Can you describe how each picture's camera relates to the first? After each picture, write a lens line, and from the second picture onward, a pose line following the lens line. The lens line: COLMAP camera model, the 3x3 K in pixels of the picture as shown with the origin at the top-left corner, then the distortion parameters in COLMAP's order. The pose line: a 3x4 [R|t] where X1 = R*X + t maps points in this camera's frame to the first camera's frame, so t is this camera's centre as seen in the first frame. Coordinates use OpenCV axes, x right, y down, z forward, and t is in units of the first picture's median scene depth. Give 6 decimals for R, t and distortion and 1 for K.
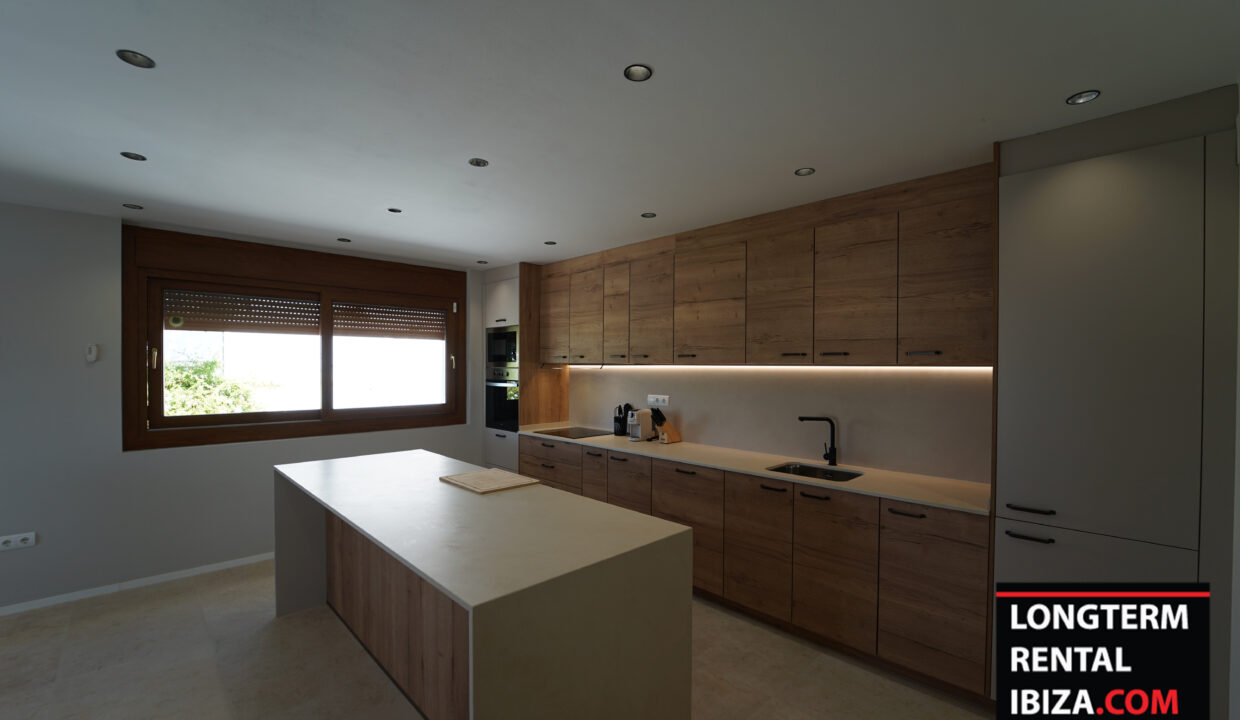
lens RADIAL K [[509.2, 0, 622.5], [0, 509.2, 370.3], [0, 0, 1]] dist [-0.021326, -0.000396]
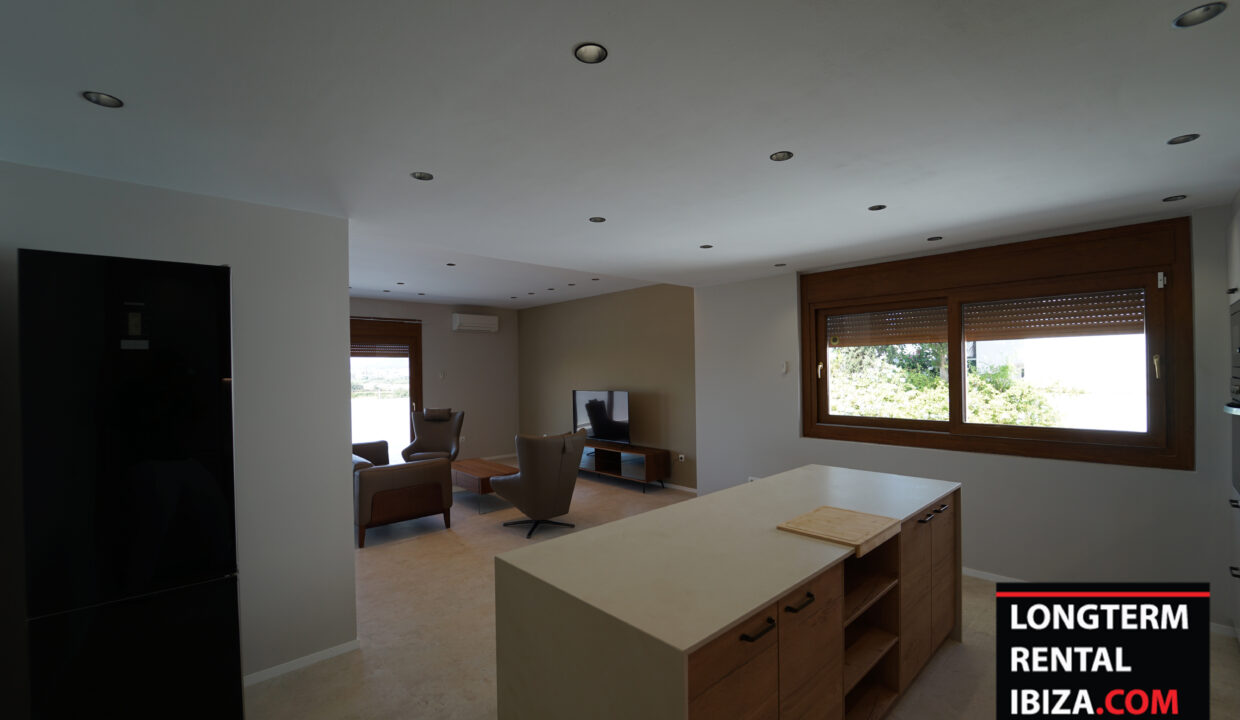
lens RADIAL K [[509.2, 0, 622.5], [0, 509.2, 370.3], [0, 0, 1]] dist [-0.021326, -0.000396]
pose [[-0.030569, -0.003646, -0.999526, 0.373033], [0.006991, 0.999968, -0.003861, -0.019088], [0.999508, -0.007105, -0.030543, 0.451355]]
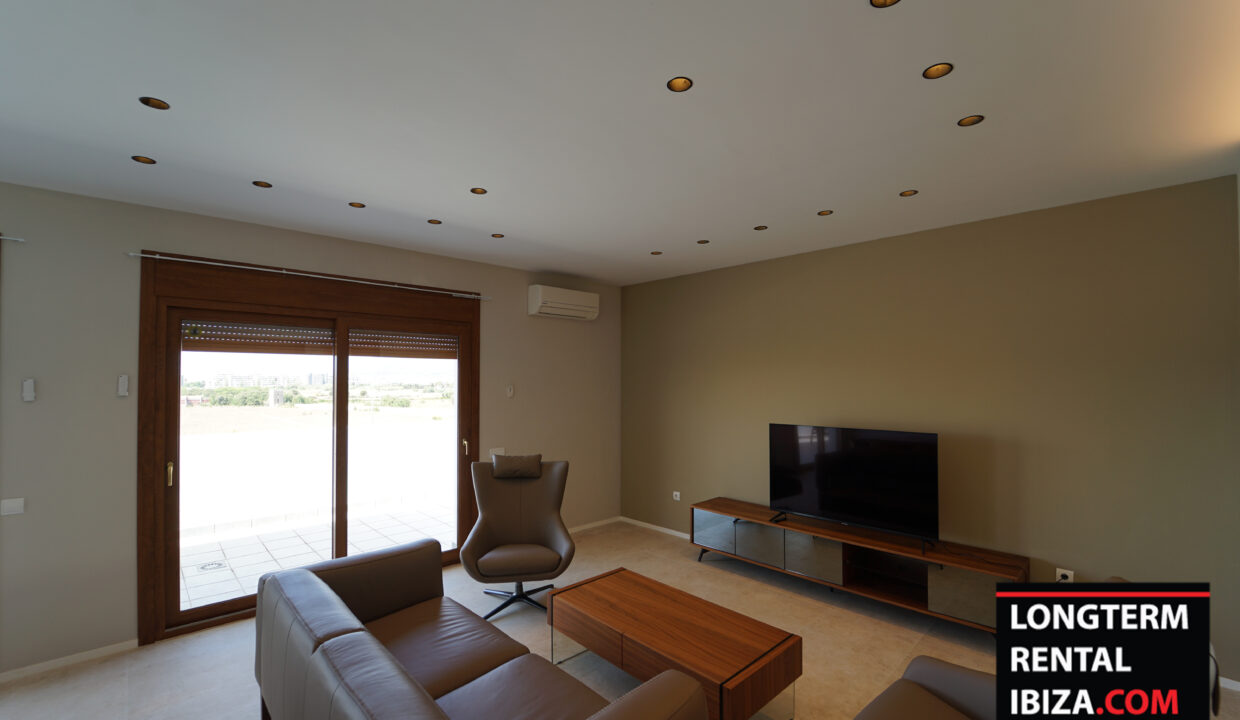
lens RADIAL K [[509.2, 0, 622.5], [0, 509.2, 370.3], [0, 0, 1]] dist [-0.021326, -0.000396]
pose [[-0.009777, -0.023165, -0.999684, -0.504796], [-0.007146, 0.999708, -0.023095, -0.035252], [0.999927, 0.006918, -0.009939, -0.090235]]
